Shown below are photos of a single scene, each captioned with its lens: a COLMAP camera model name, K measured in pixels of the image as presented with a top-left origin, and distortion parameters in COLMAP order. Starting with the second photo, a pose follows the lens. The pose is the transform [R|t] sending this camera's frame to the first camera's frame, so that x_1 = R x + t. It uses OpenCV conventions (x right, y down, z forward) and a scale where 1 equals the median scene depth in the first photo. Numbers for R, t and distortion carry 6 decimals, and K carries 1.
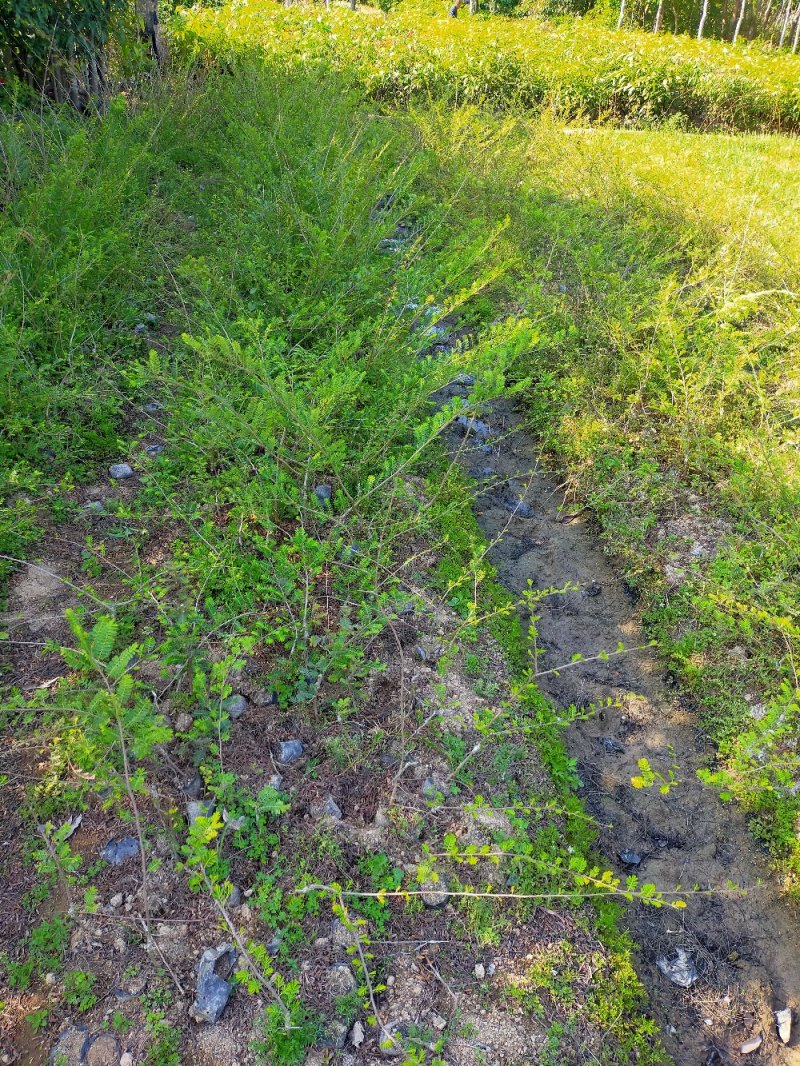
lens RADIAL K [[804.9, 0, 400.0], [0, 804.9, 533.0], [0, 0, 1]] dist [0.048746, -0.050636]
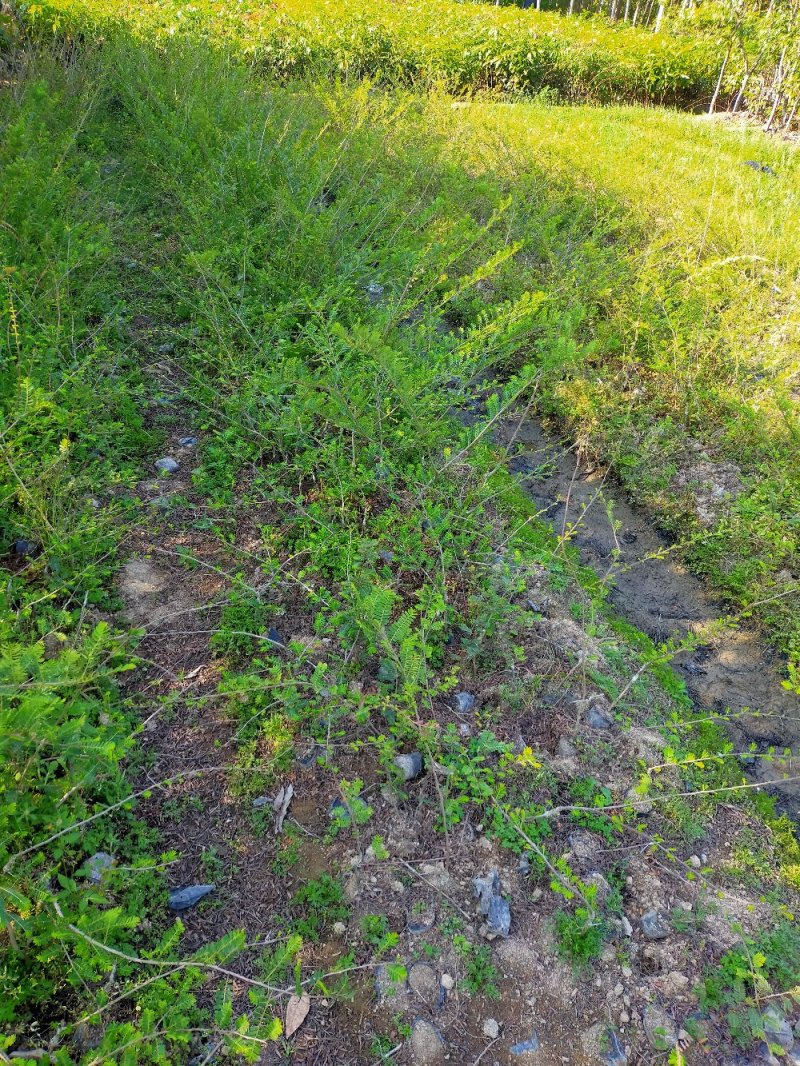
lens RADIAL K [[804.9, 0, 400.0], [0, 804.9, 533.0], [0, 0, 1]] dist [0.048746, -0.050636]
pose [[0.983086, -0.097141, 0.155261, -0.059202], [0.092906, 0.995083, 0.034318, -0.000423], [-0.157831, -0.019313, 0.987277, -0.008358]]
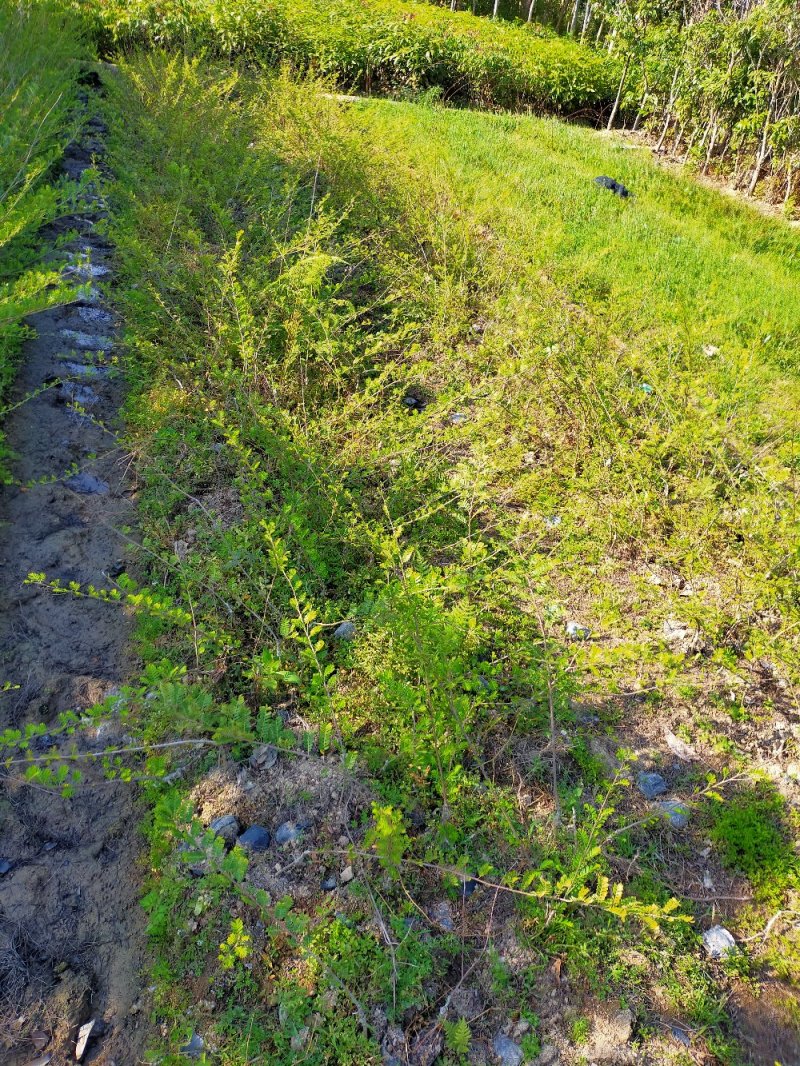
lens RADIAL K [[804.9, 0, 400.0], [0, 804.9, 533.0], [0, 0, 1]] dist [0.048746, -0.050636]
pose [[0.983502, -0.028077, 0.178707, 0.101527], [0.022730, 0.999233, 0.031898, 0.001570], [-0.179466, -0.027309, 0.983385, 0.006711]]
